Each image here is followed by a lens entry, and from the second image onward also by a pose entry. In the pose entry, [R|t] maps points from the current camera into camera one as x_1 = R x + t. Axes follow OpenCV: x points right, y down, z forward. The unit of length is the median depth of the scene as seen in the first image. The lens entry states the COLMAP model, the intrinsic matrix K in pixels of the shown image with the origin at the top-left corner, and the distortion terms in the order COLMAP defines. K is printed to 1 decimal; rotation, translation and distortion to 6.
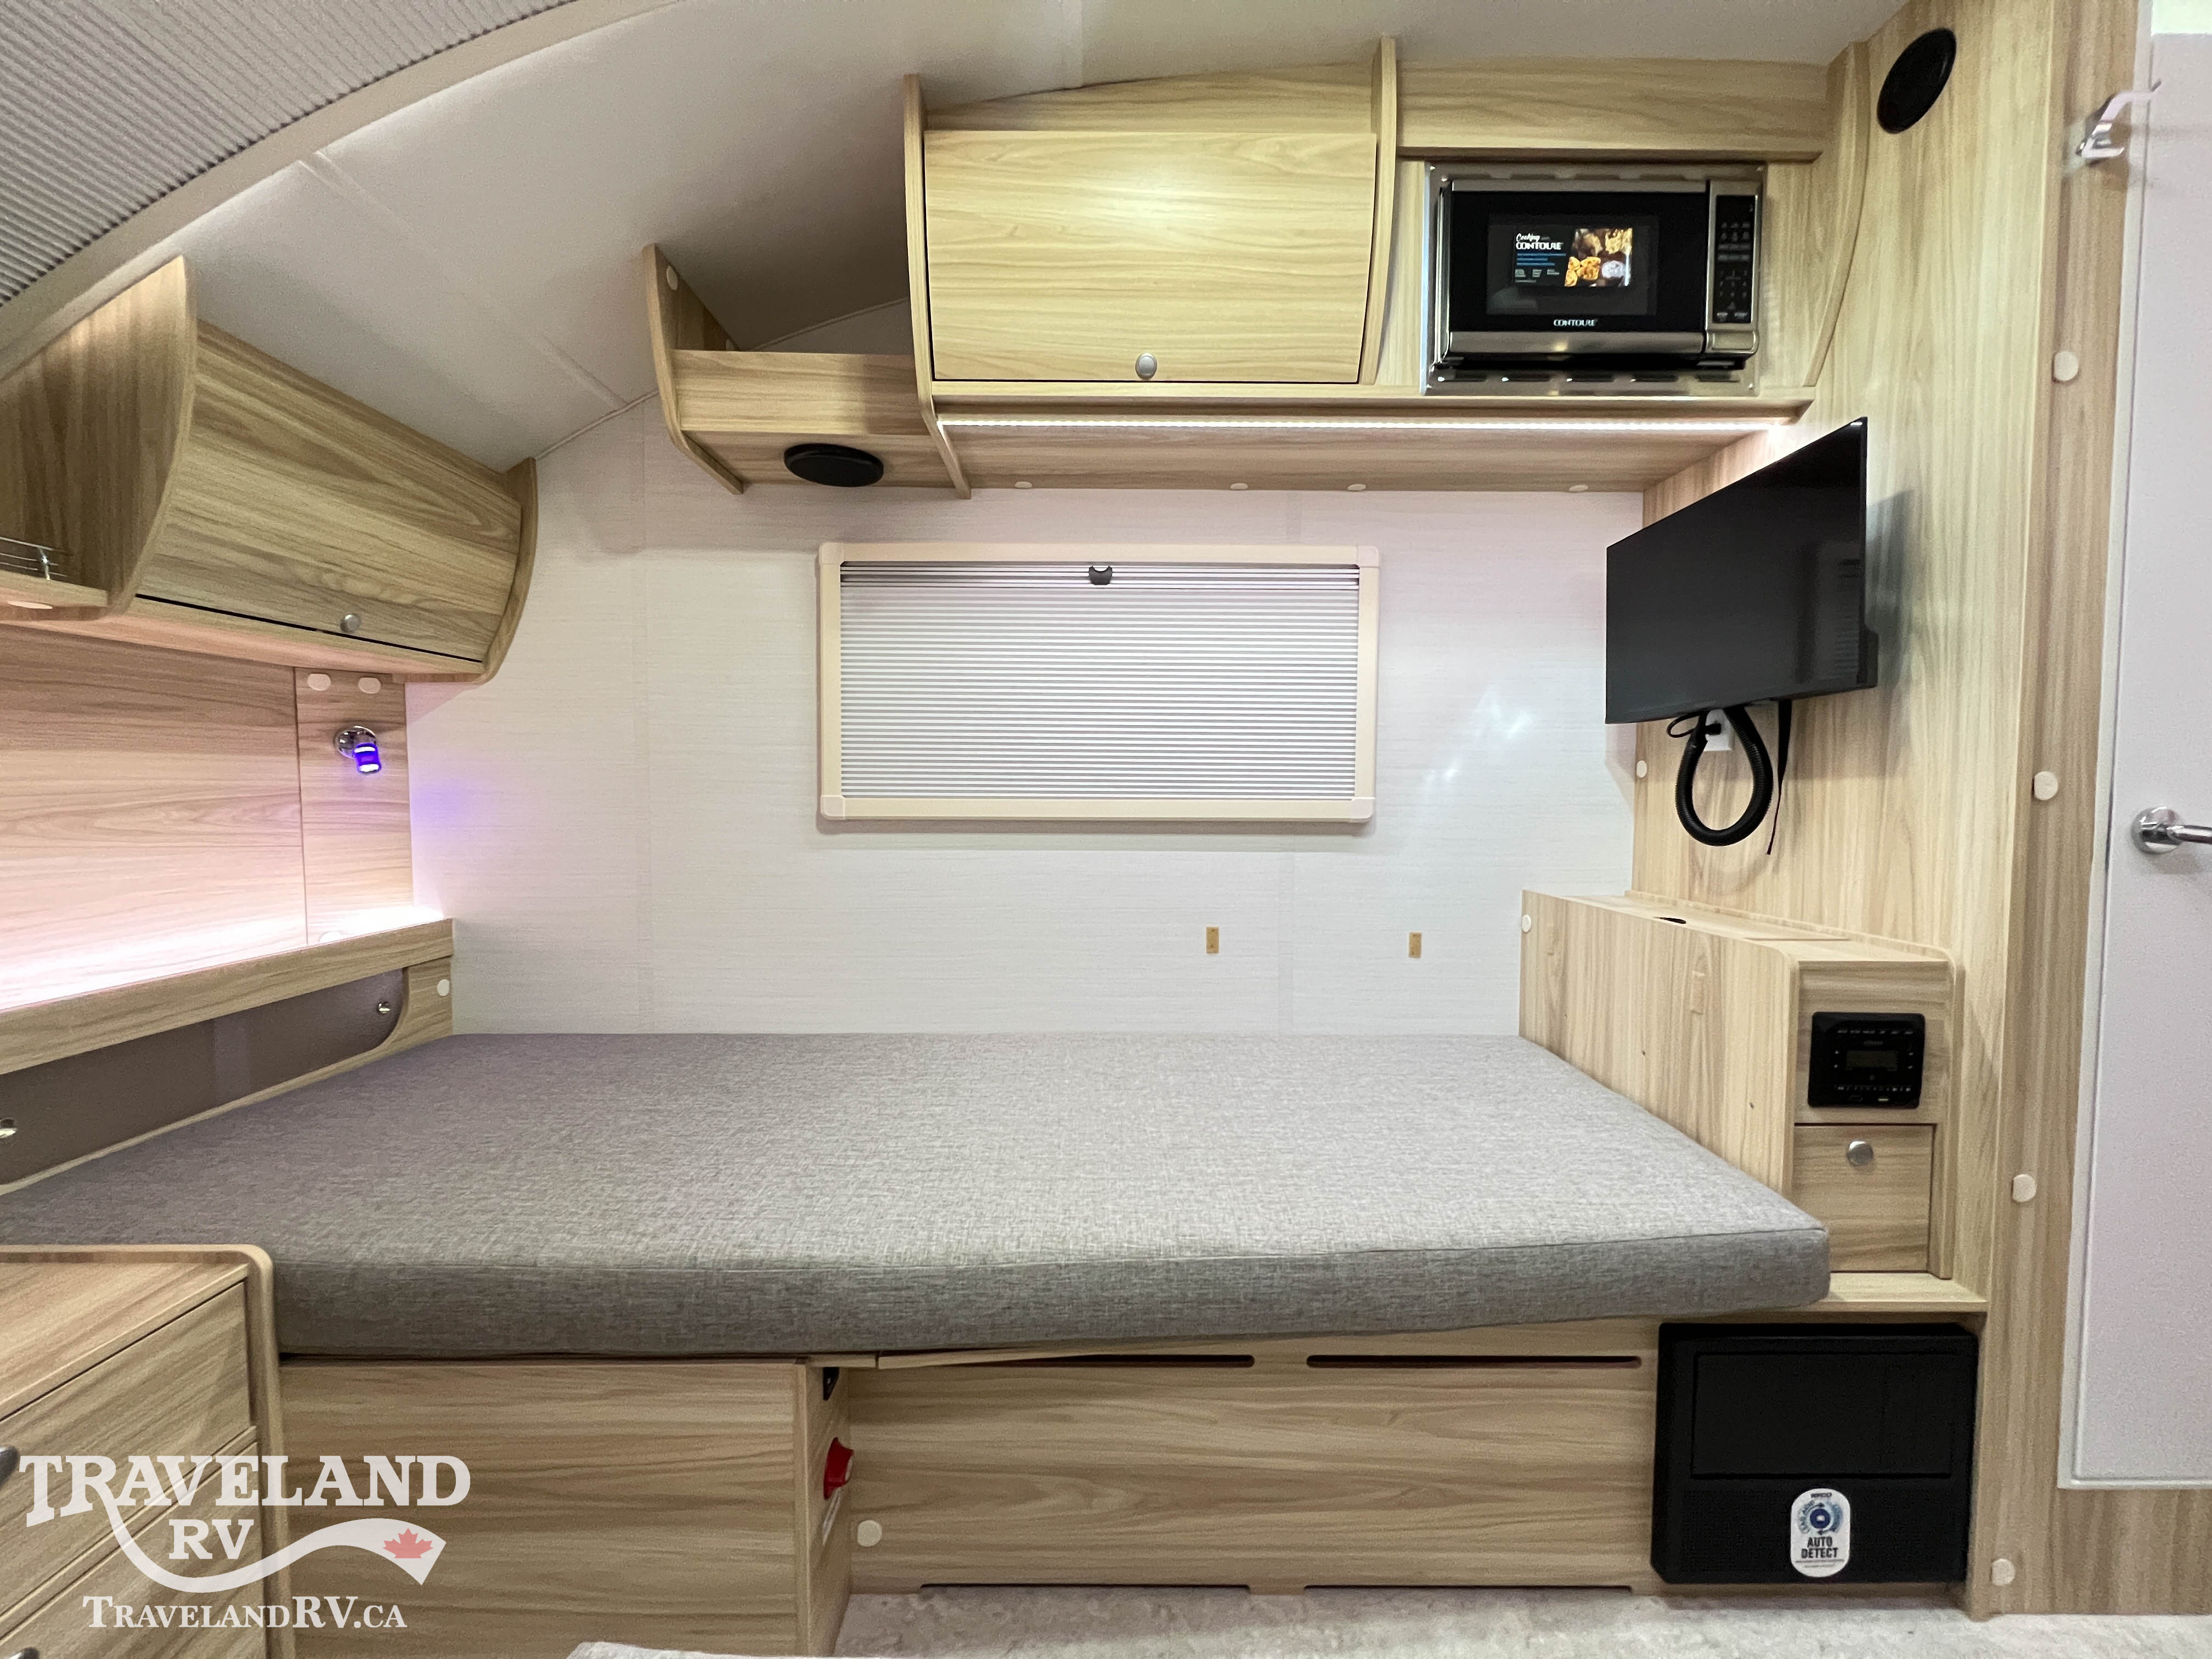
lens RADIAL K [[878.9, 0, 1102.2], [0, 878.9, 826.8], [0, 0, 1]] dist [-0.000533, 0.000170]
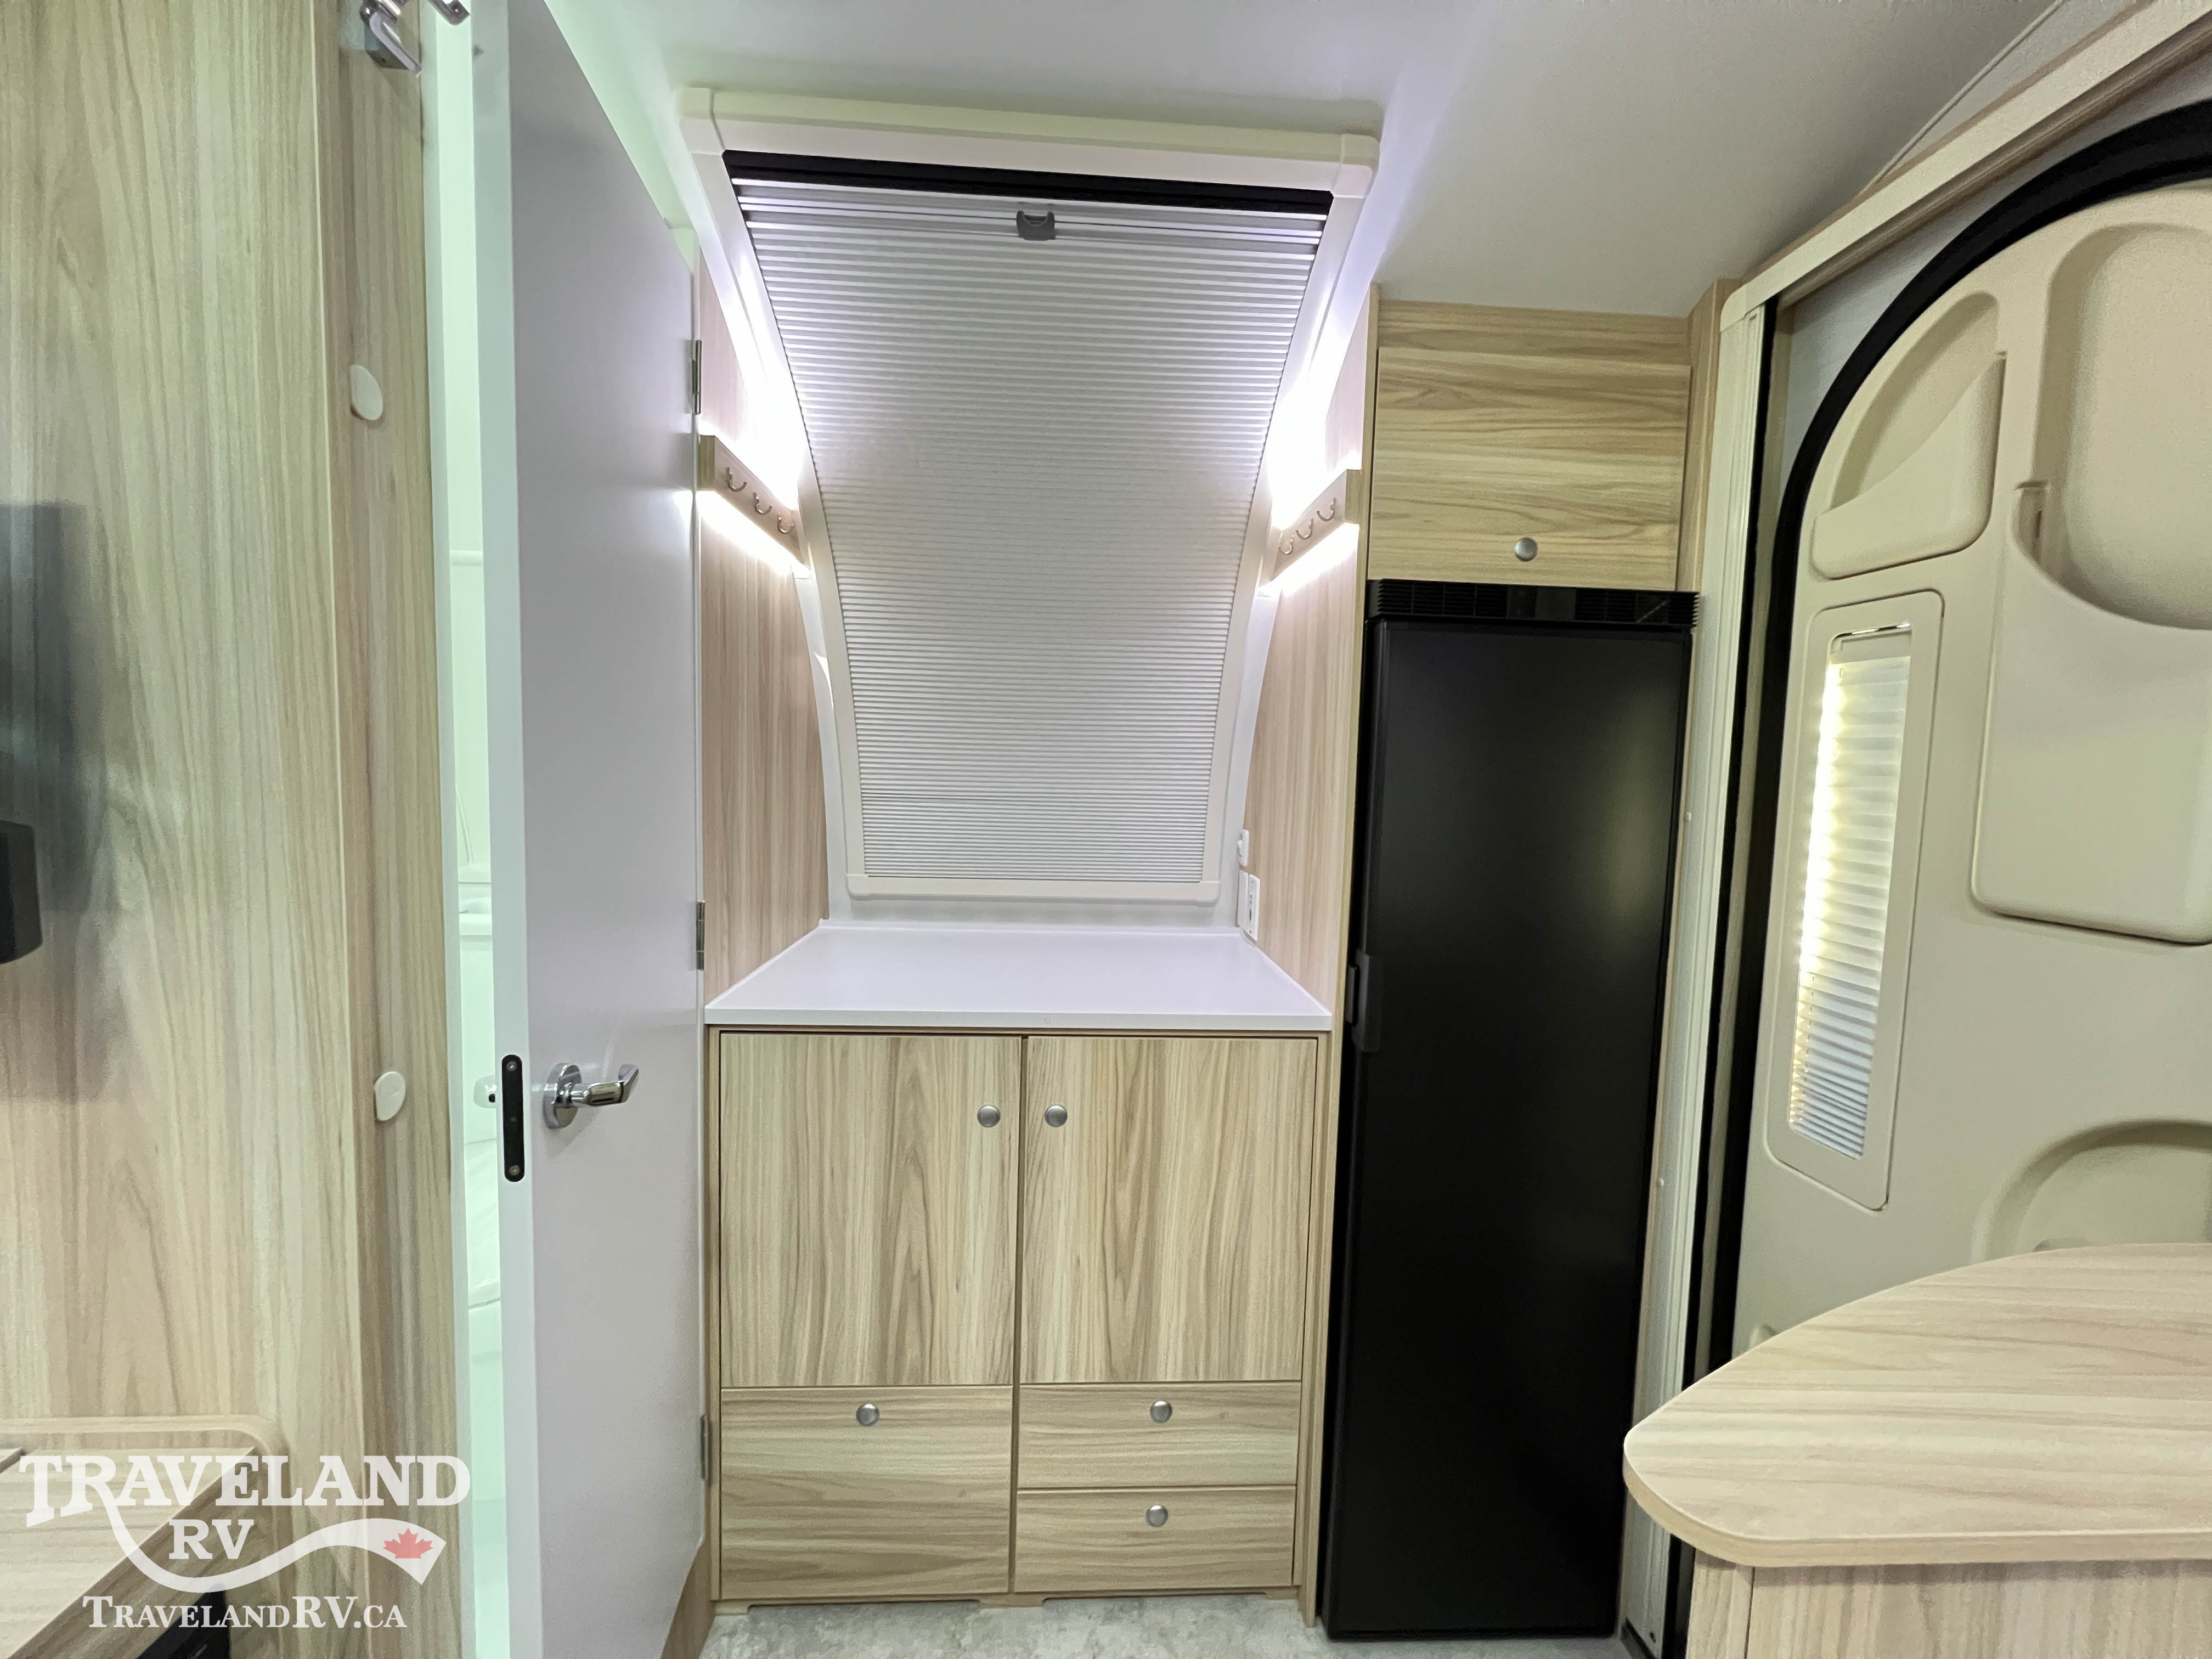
lens RADIAL K [[878.9, 0, 1102.2], [0, 878.9, 826.8], [0, 0, 1]] dist [-0.000533, 0.000170]
pose [[-0.049564, -0.076094, 0.995868, 0.375450], [0.017760, 0.996869, 0.077054, -0.218525], [-0.998613, 0.021506, -0.048058, 0.435419]]
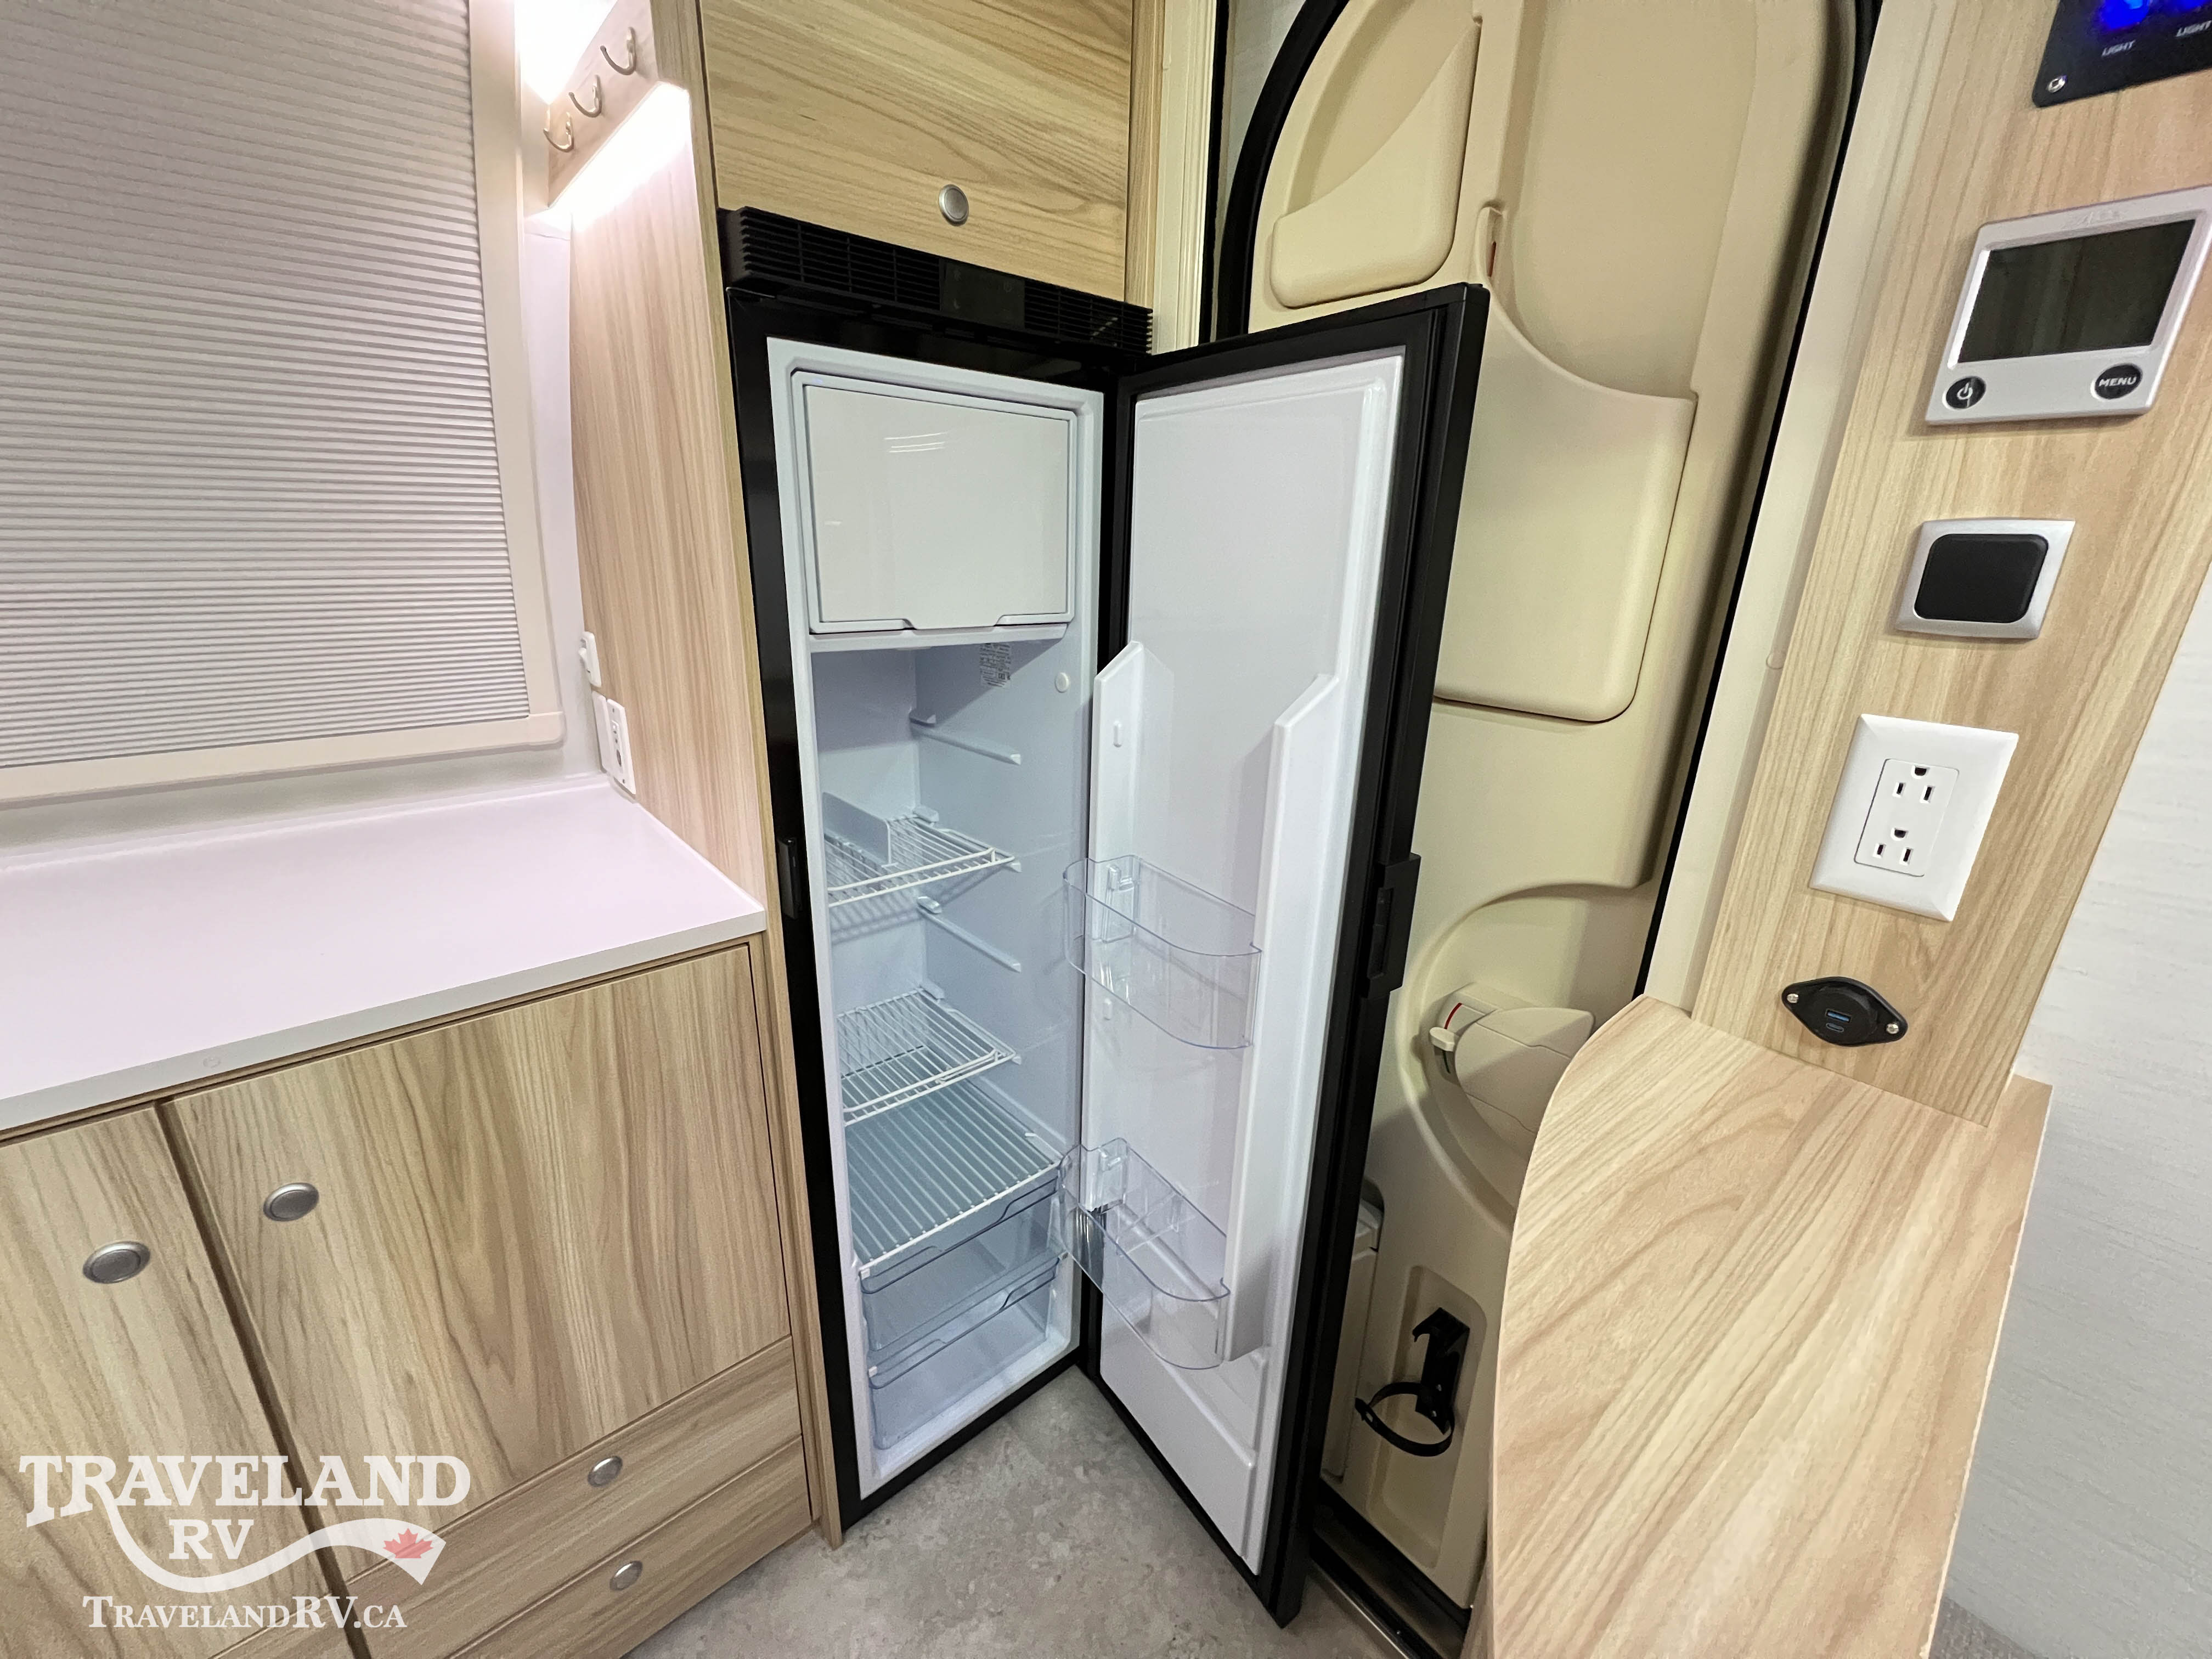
lens RADIAL K [[878.9, 0, 1102.2], [0, 878.9, 826.8], [0, 0, 1]] dist [-0.000533, 0.000170]
pose [[-0.648848, -0.257436, 0.716047, 0.669509], [0.006887, 0.939004, 0.343836, -0.227797], [-0.760887, 0.228029, -0.607498, 0.340416]]
